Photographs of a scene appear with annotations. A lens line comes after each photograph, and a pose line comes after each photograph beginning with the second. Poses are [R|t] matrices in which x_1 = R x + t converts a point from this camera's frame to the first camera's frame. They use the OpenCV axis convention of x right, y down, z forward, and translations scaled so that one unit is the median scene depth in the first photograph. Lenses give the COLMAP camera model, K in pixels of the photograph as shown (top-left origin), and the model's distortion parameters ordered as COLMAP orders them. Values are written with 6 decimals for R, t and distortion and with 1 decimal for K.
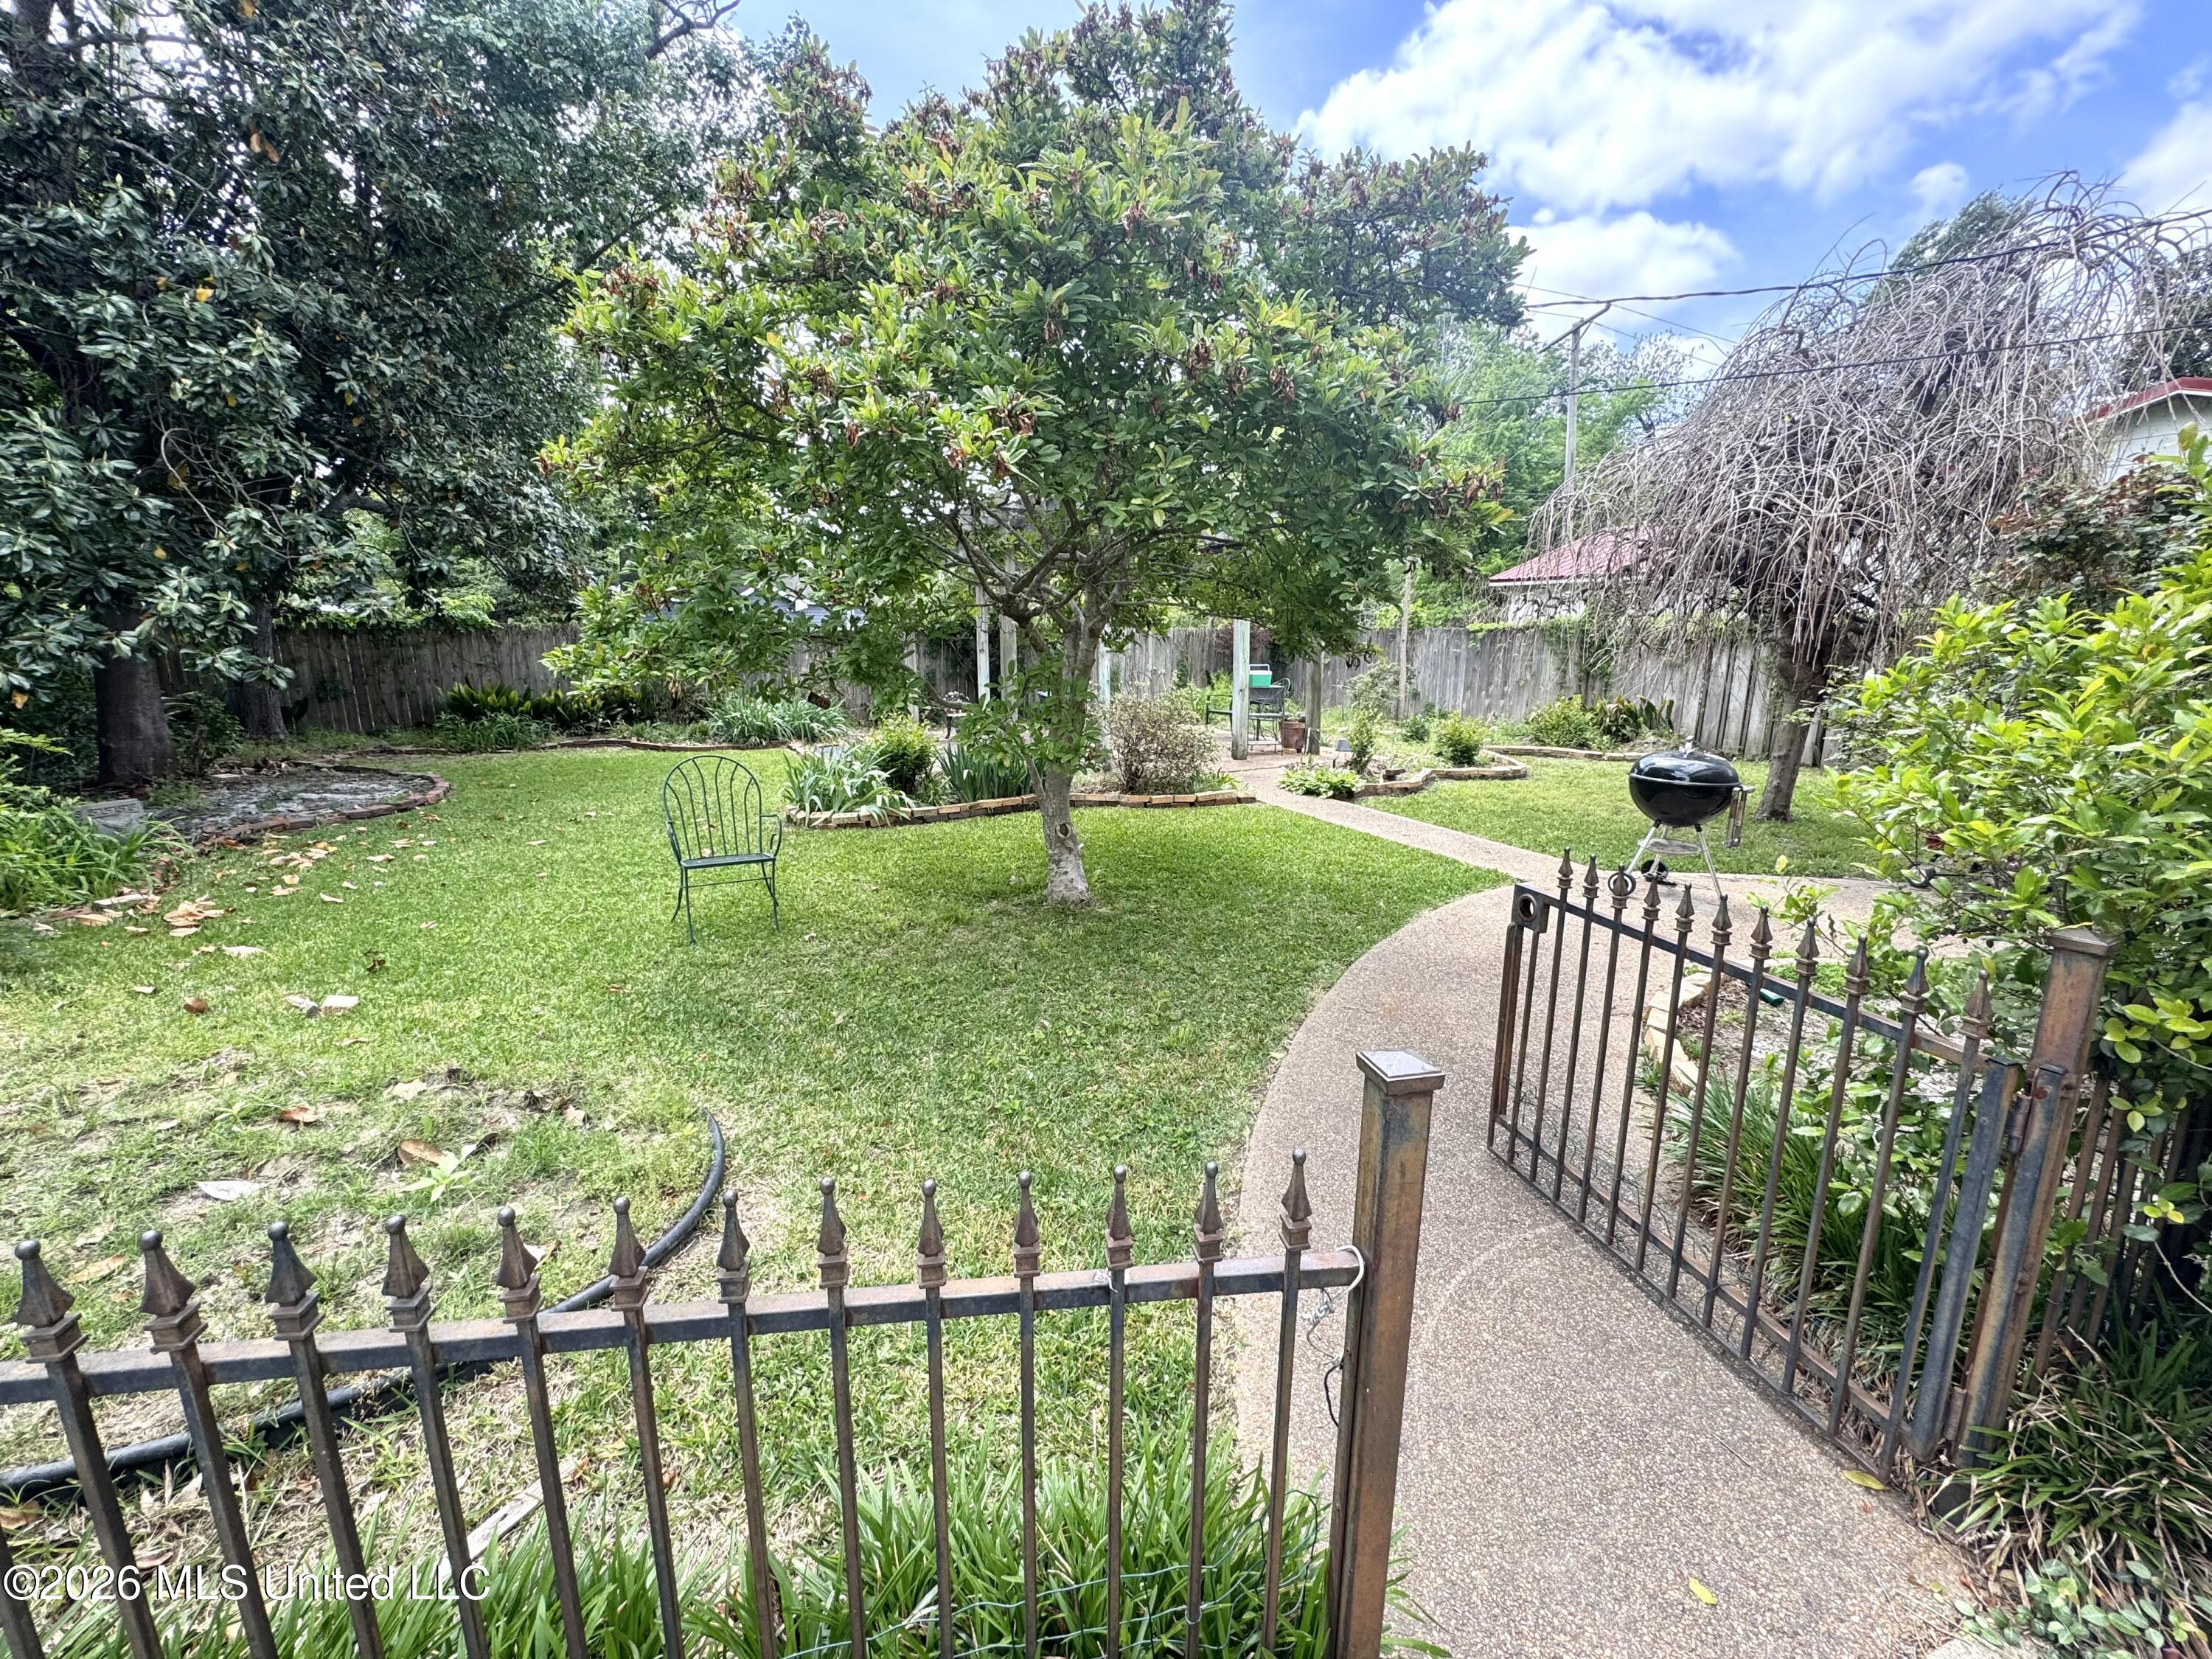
lens RADIAL K [[898.7, 0, 1137.0], [0, 898.7, 824.8], [0, 0, 1]] dist [-0.000832, -0.000566]
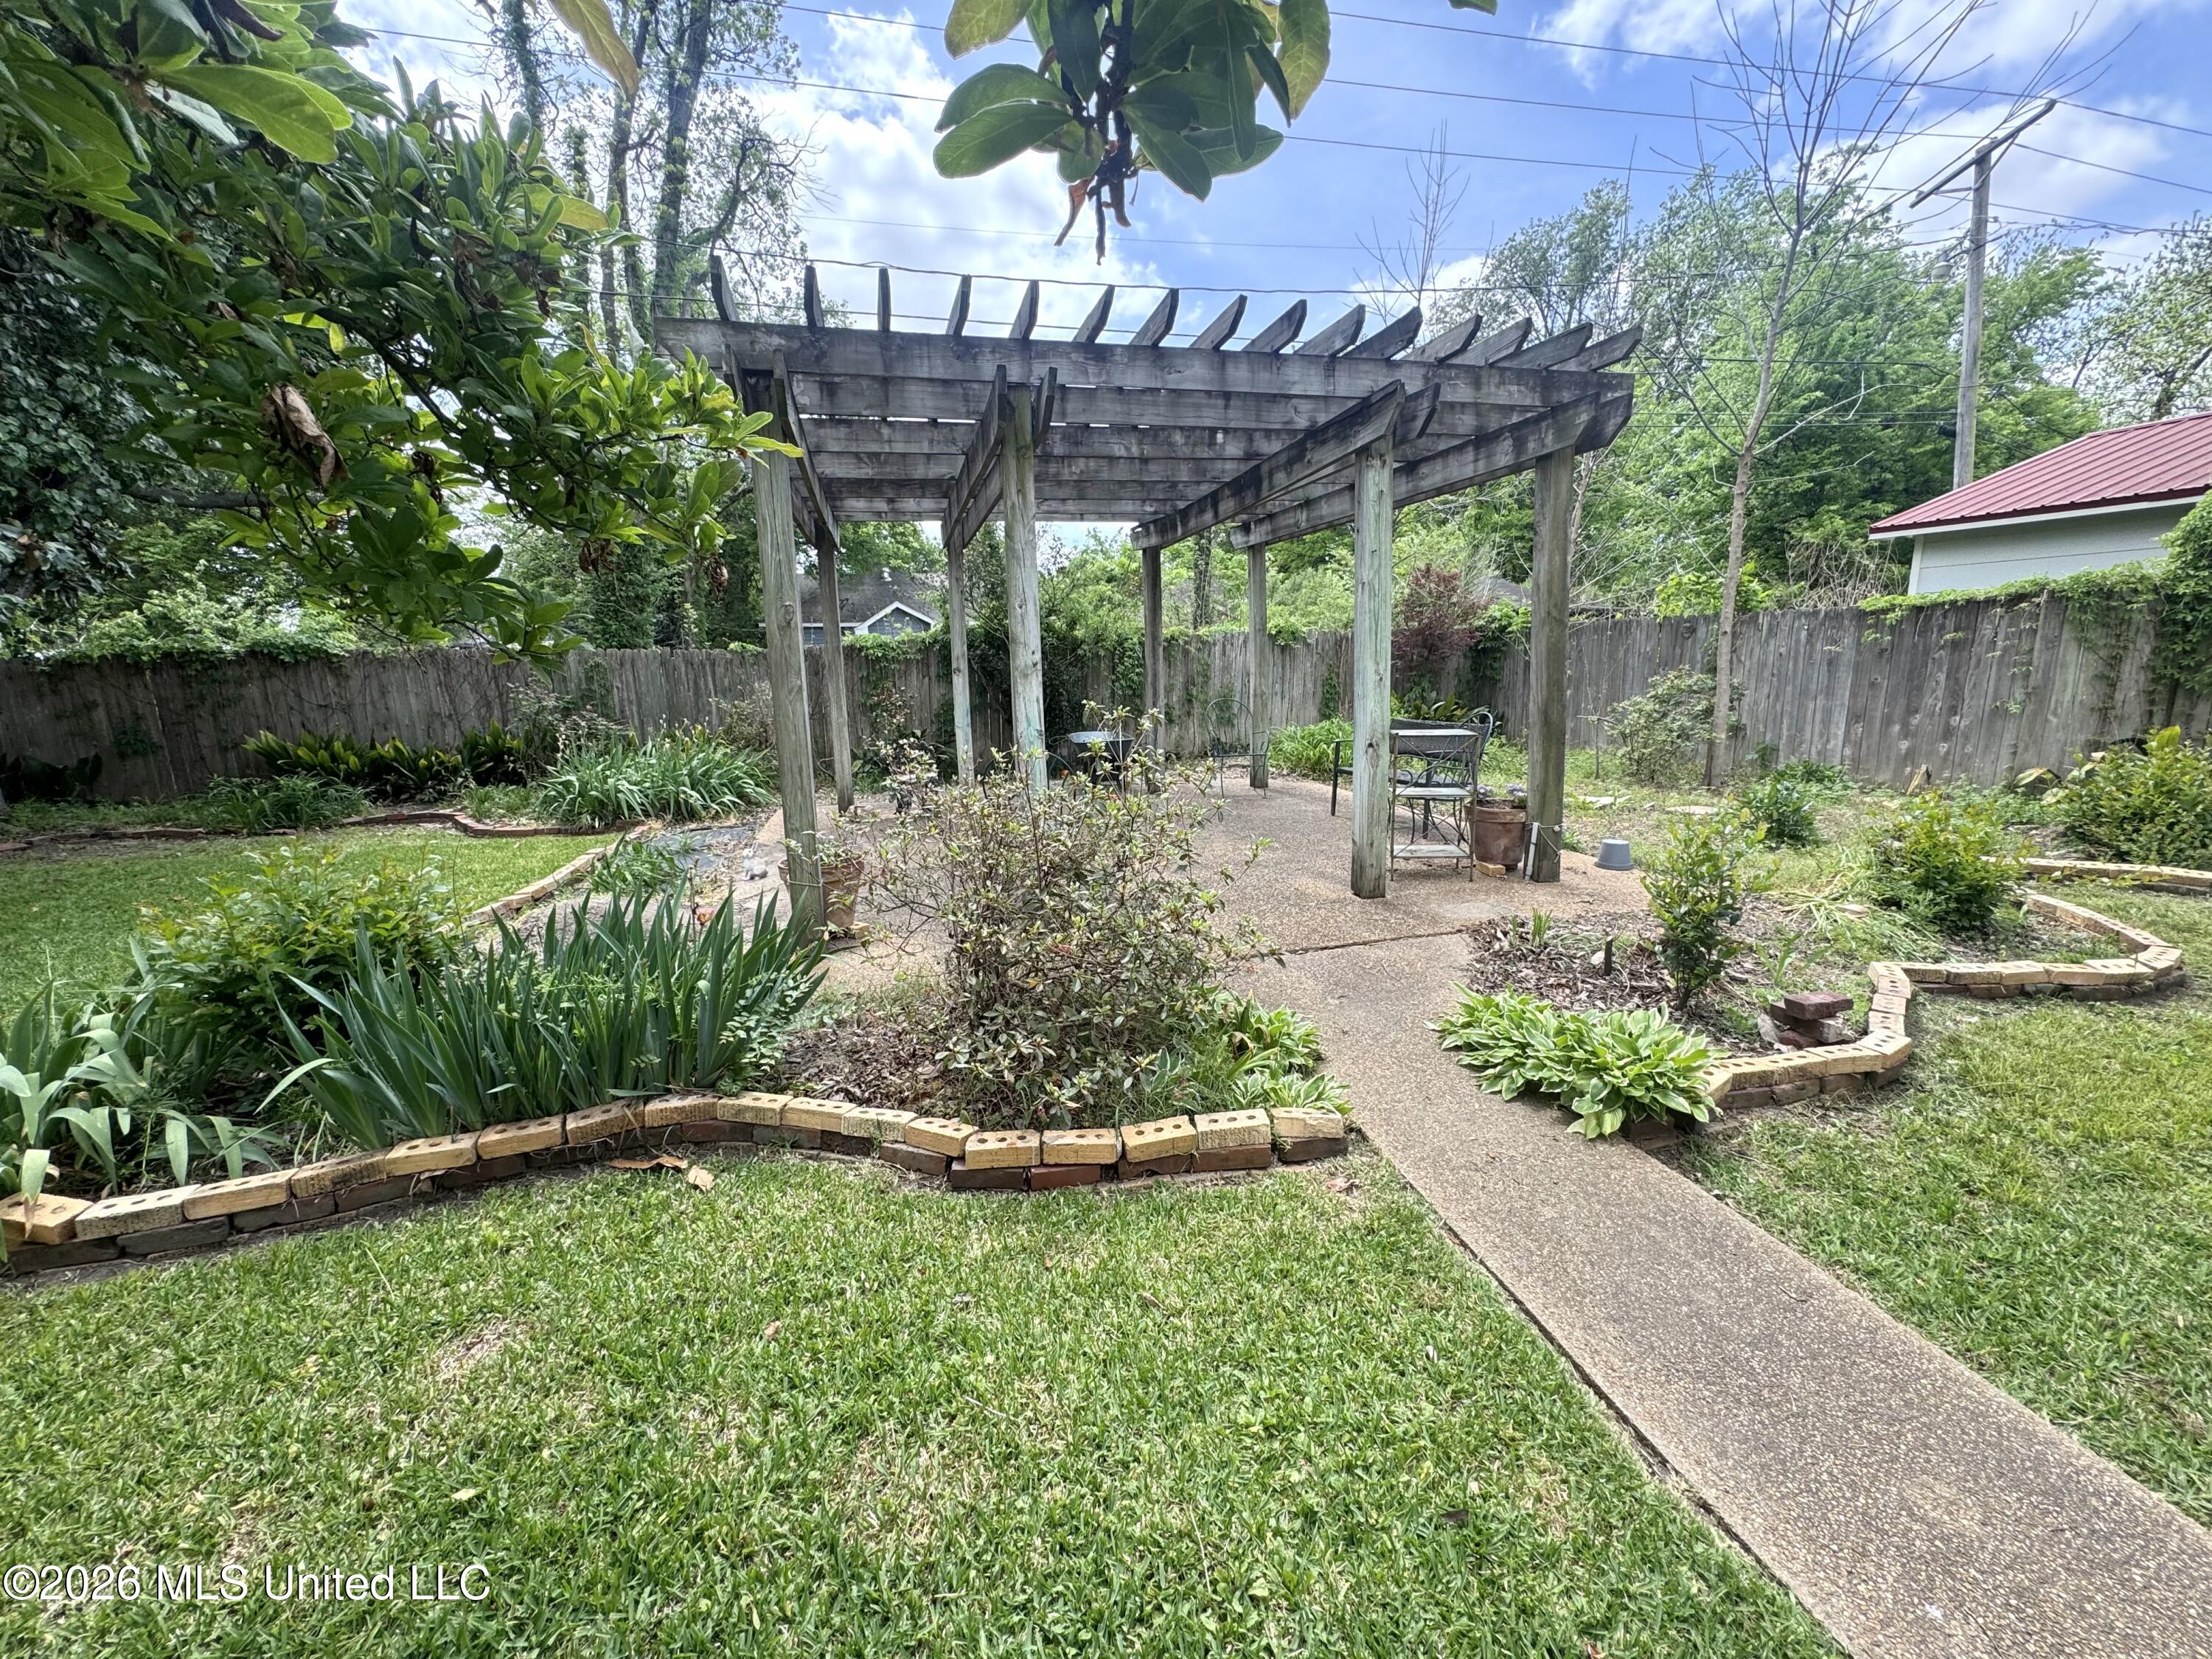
lens RADIAL K [[898.7, 0, 1137.0], [0, 898.7, 824.8], [0, 0, 1]] dist [-0.000832, -0.000566]
pose [[0.974381, 0.014629, -0.224427, 0.090724], [-0.019514, 0.999618, -0.019565, -0.087431], [0.224055, 0.023443, 0.974294, 0.478344]]
